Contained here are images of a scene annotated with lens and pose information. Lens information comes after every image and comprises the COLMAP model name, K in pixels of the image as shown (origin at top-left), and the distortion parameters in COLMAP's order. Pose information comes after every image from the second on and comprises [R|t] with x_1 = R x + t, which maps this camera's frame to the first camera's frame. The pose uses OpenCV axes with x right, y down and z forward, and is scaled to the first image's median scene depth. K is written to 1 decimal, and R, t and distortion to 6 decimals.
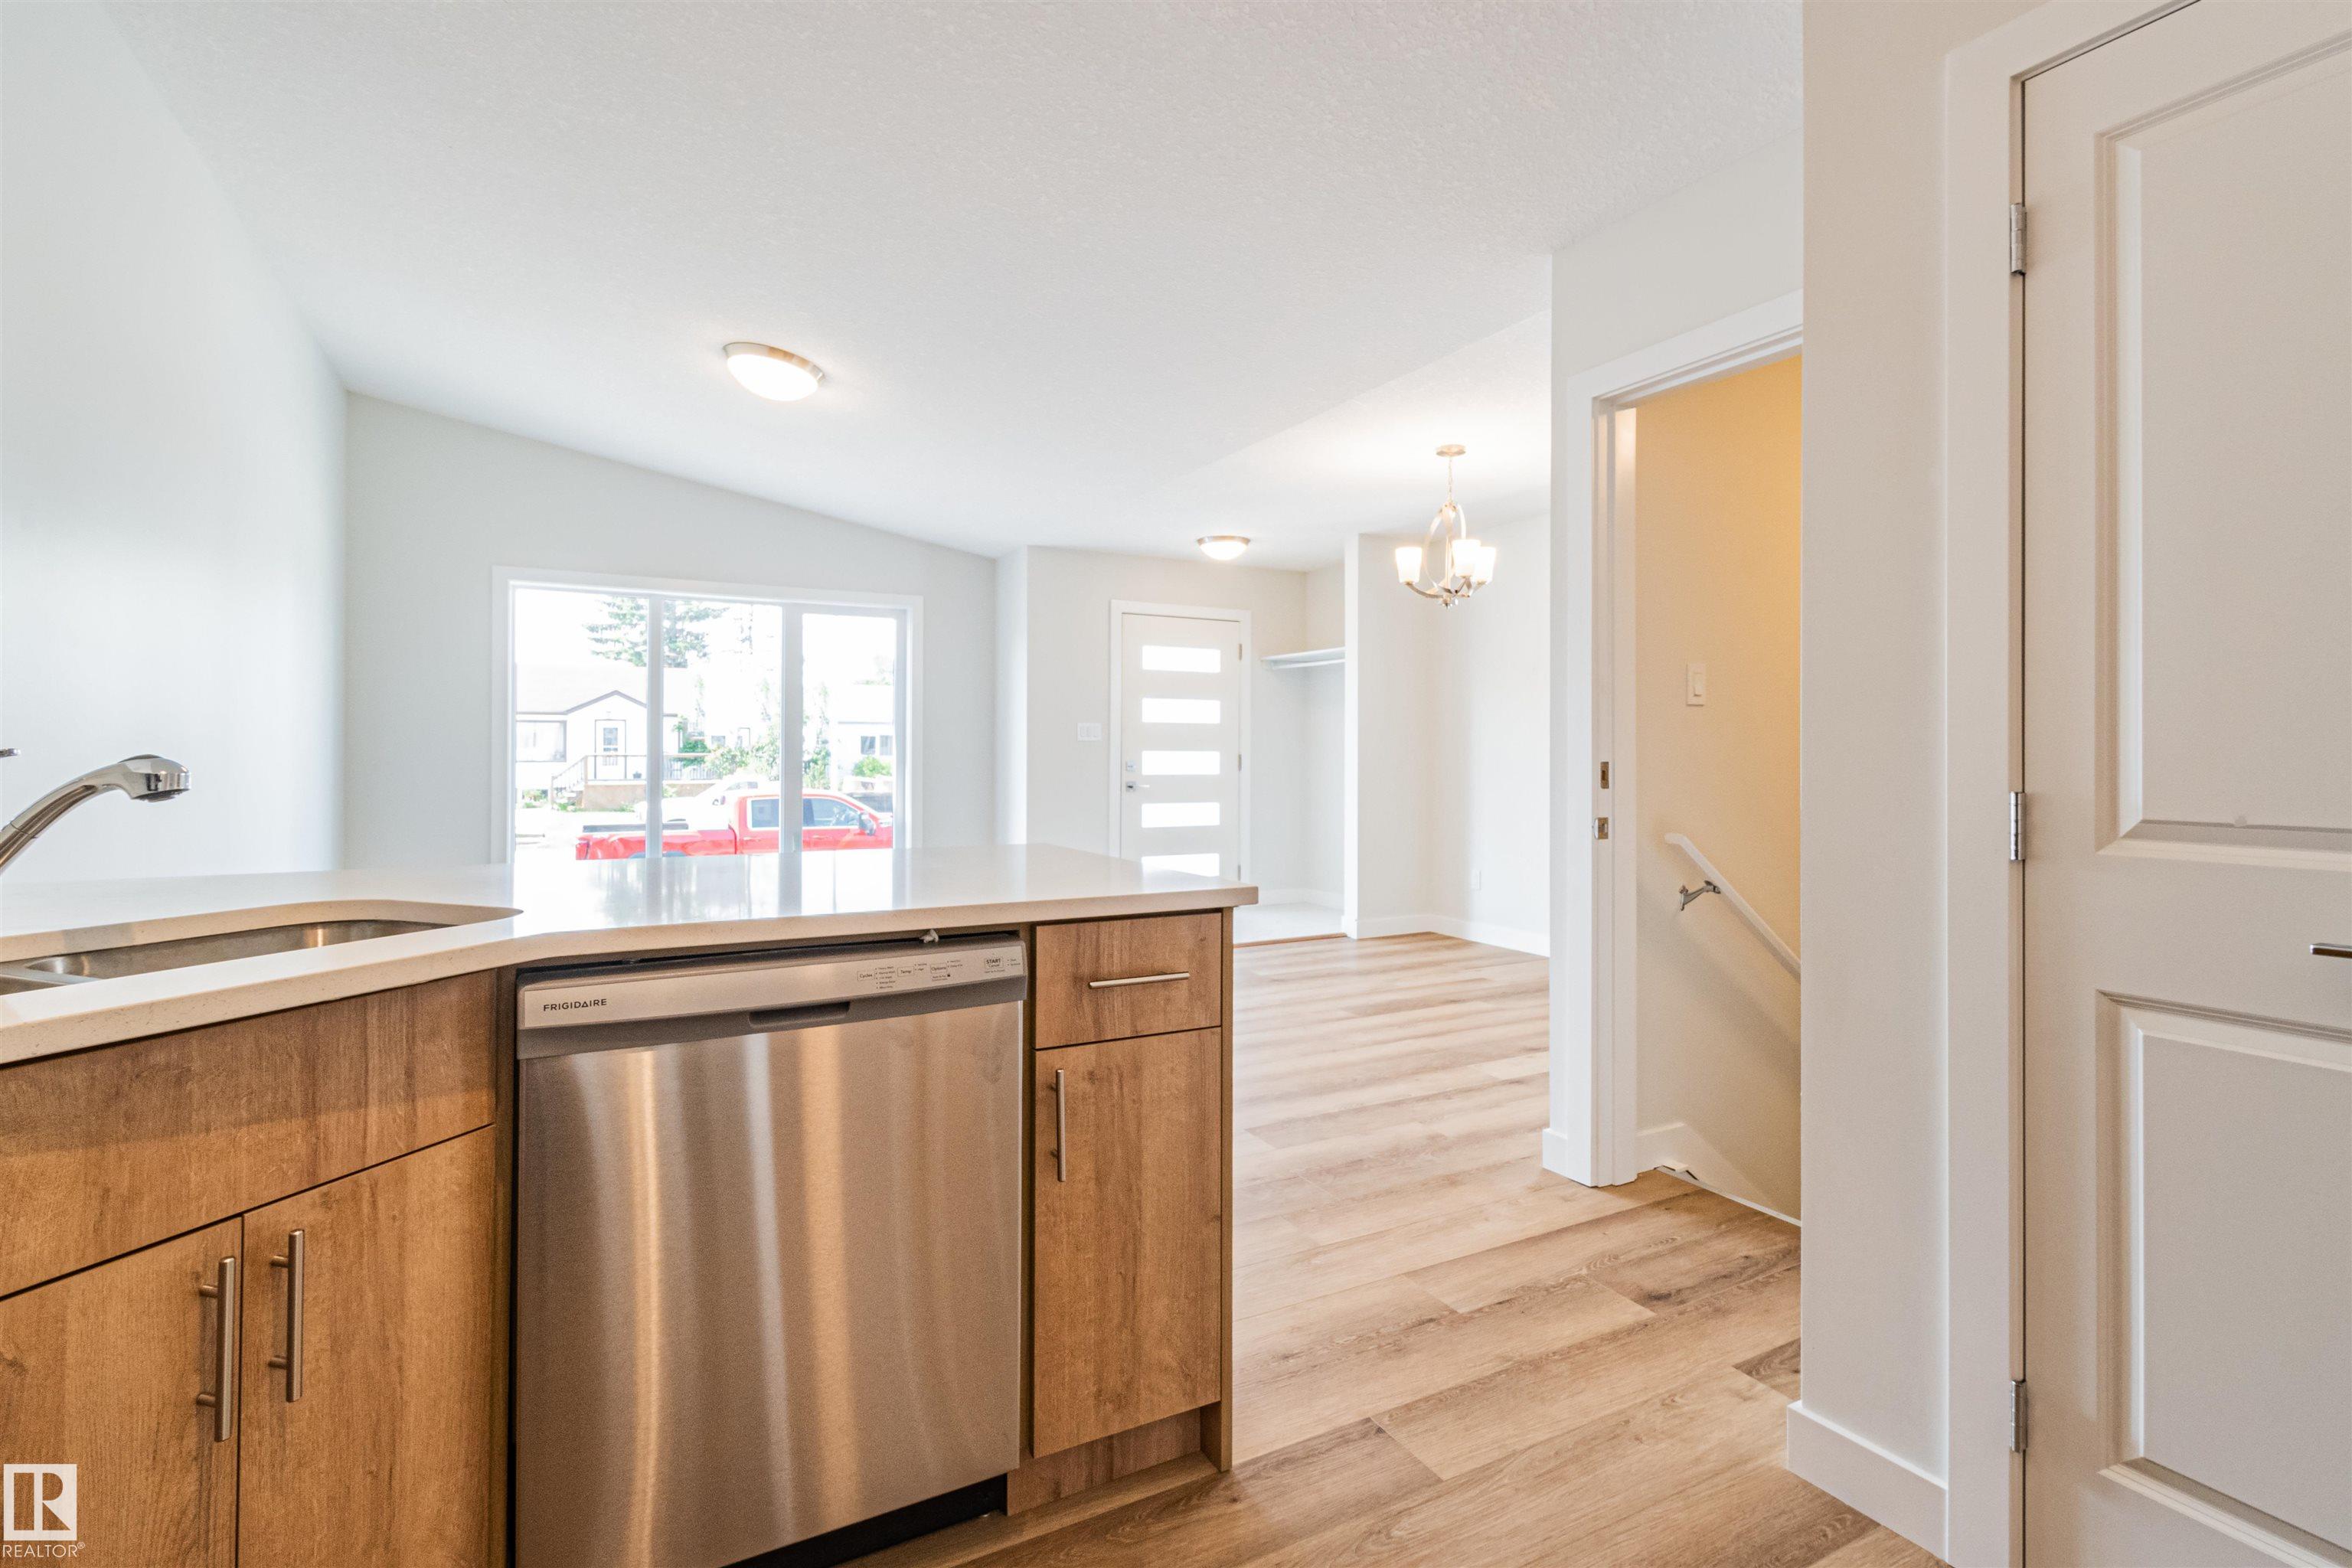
lens RADIAL K [[1083.4, 0, 1175.6], [0, 1083.4, 737.7], [0, 0, 1]] dist [0.008868, -0.005832]
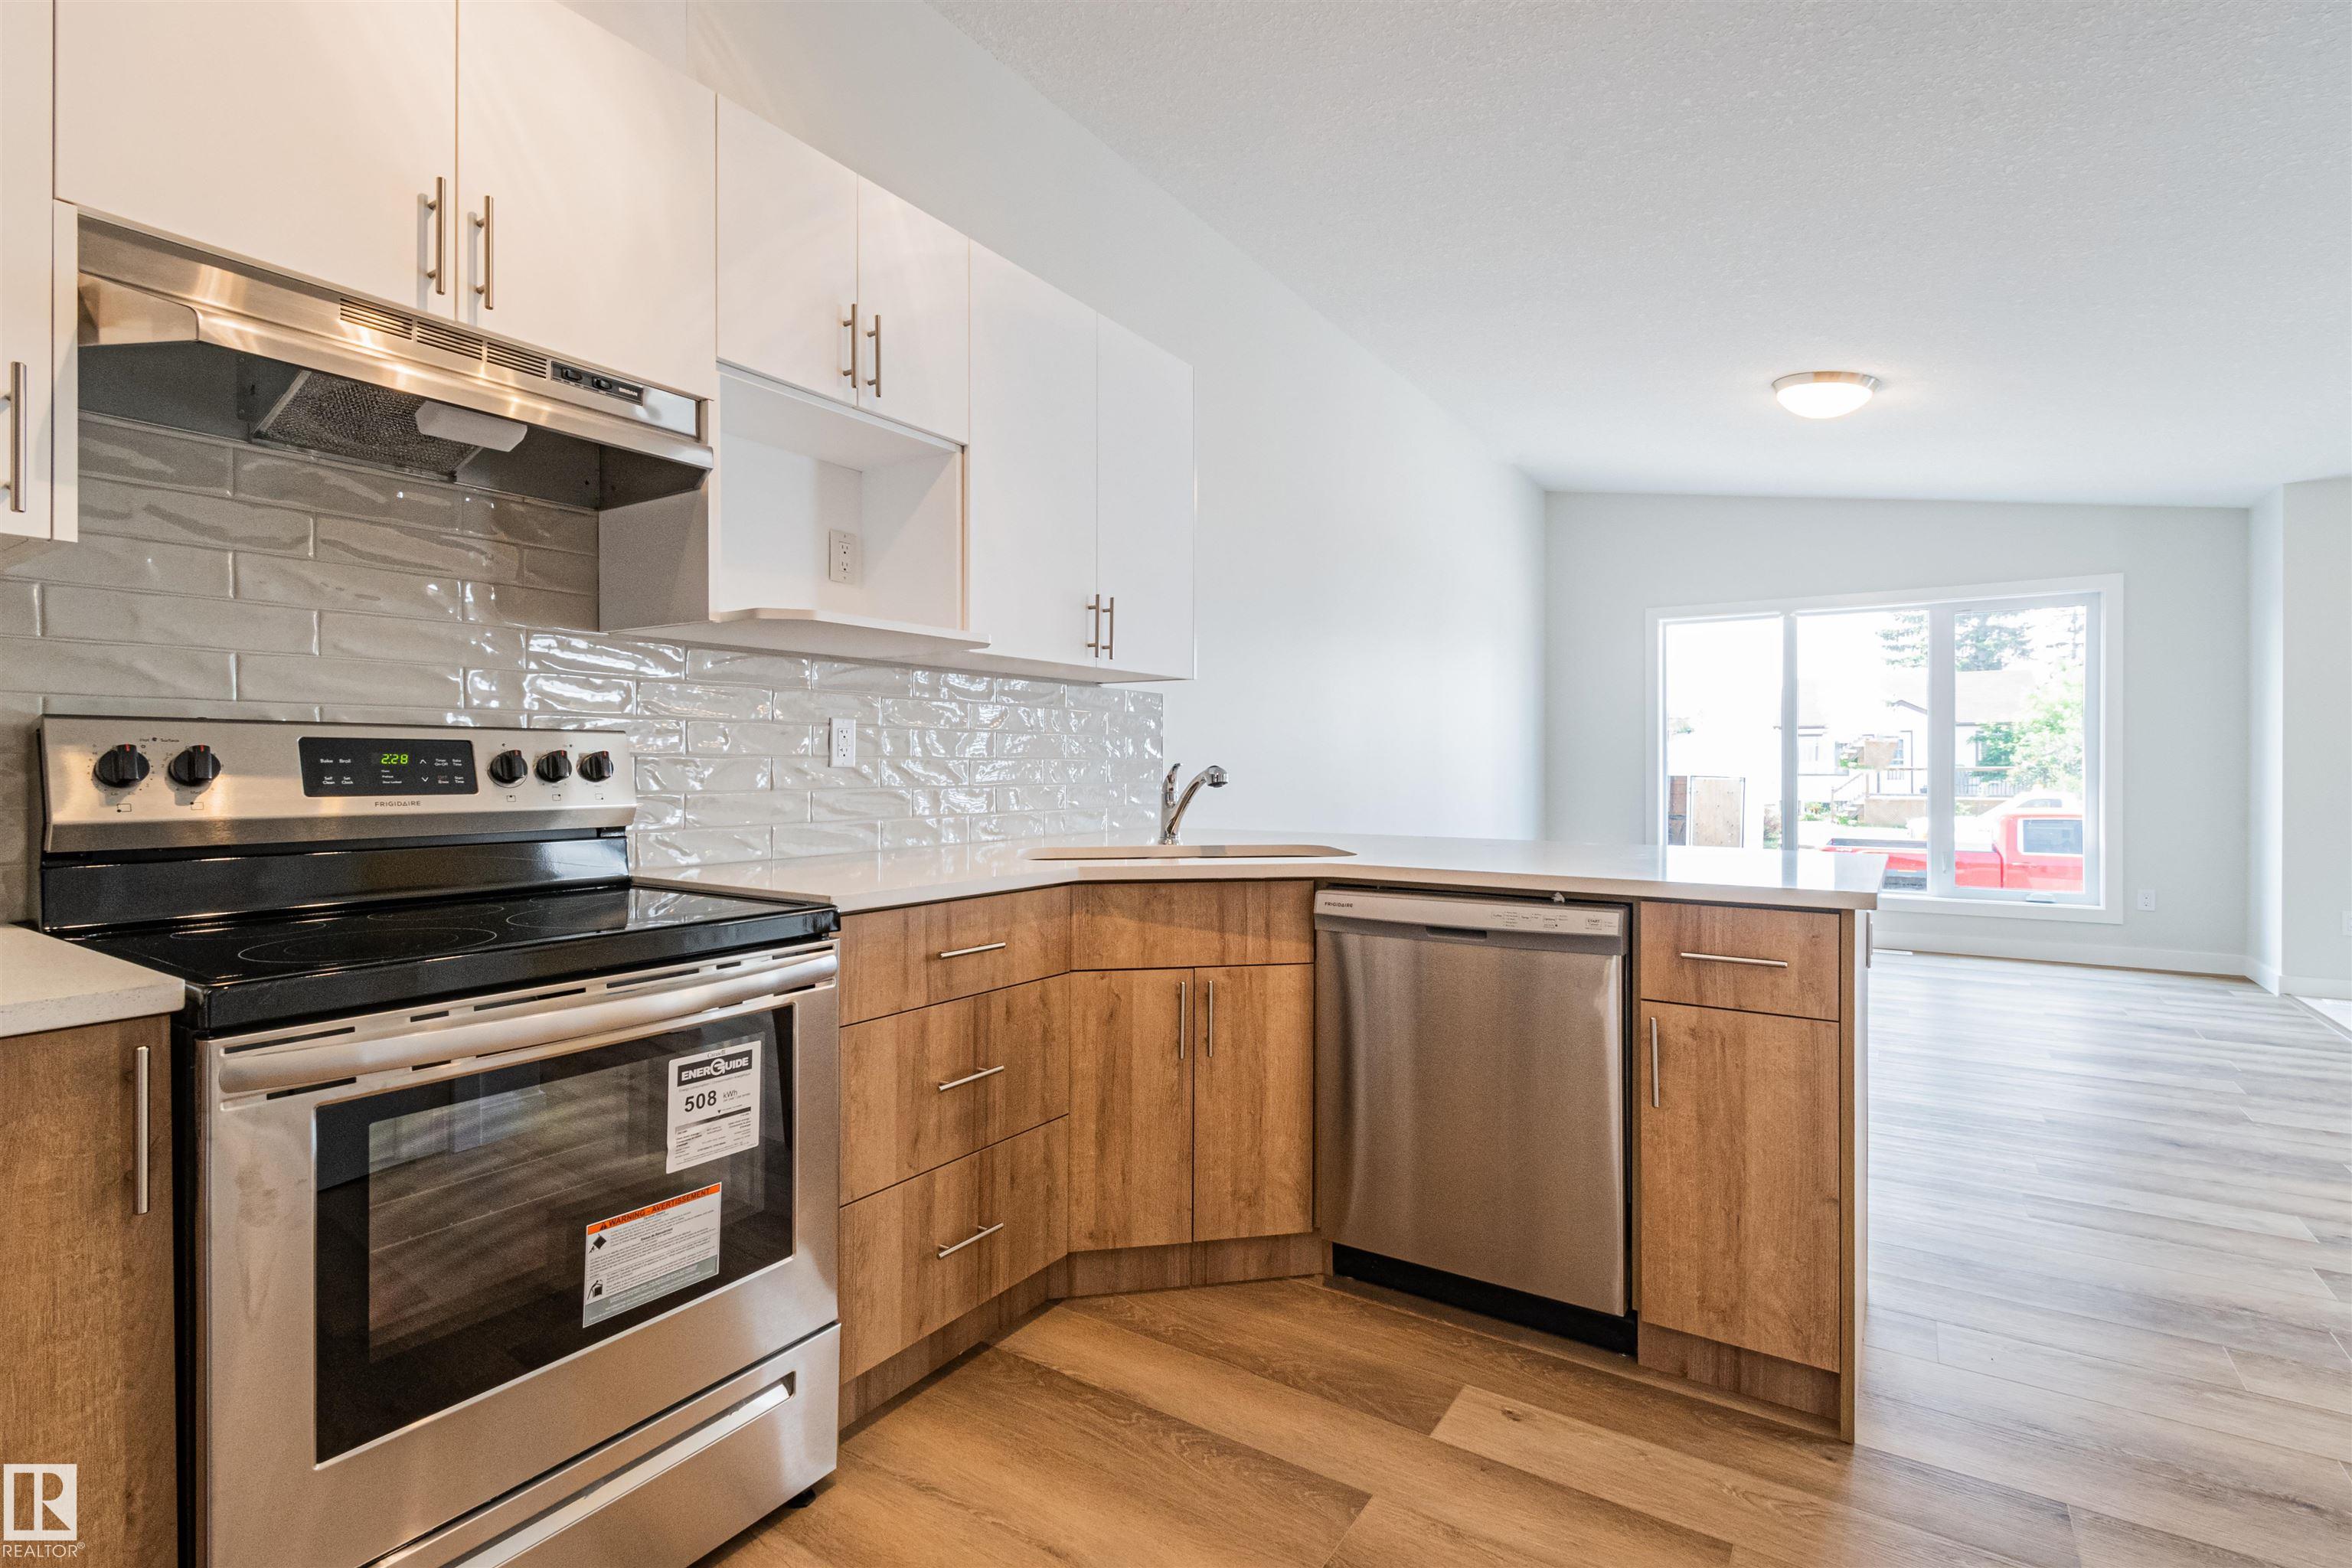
lens RADIAL K [[1083.4, 0, 1194.6], [0, 1083.4, 785.4], [0, 0, 1]] dist [0.008868, -0.005832]
pose [[0.477226, 0.010864, -0.878713, 0.353286], [0.016098, 0.999648, 0.021102, 0.003009], [0.878633, -0.024216, 0.476883, -0.022230]]
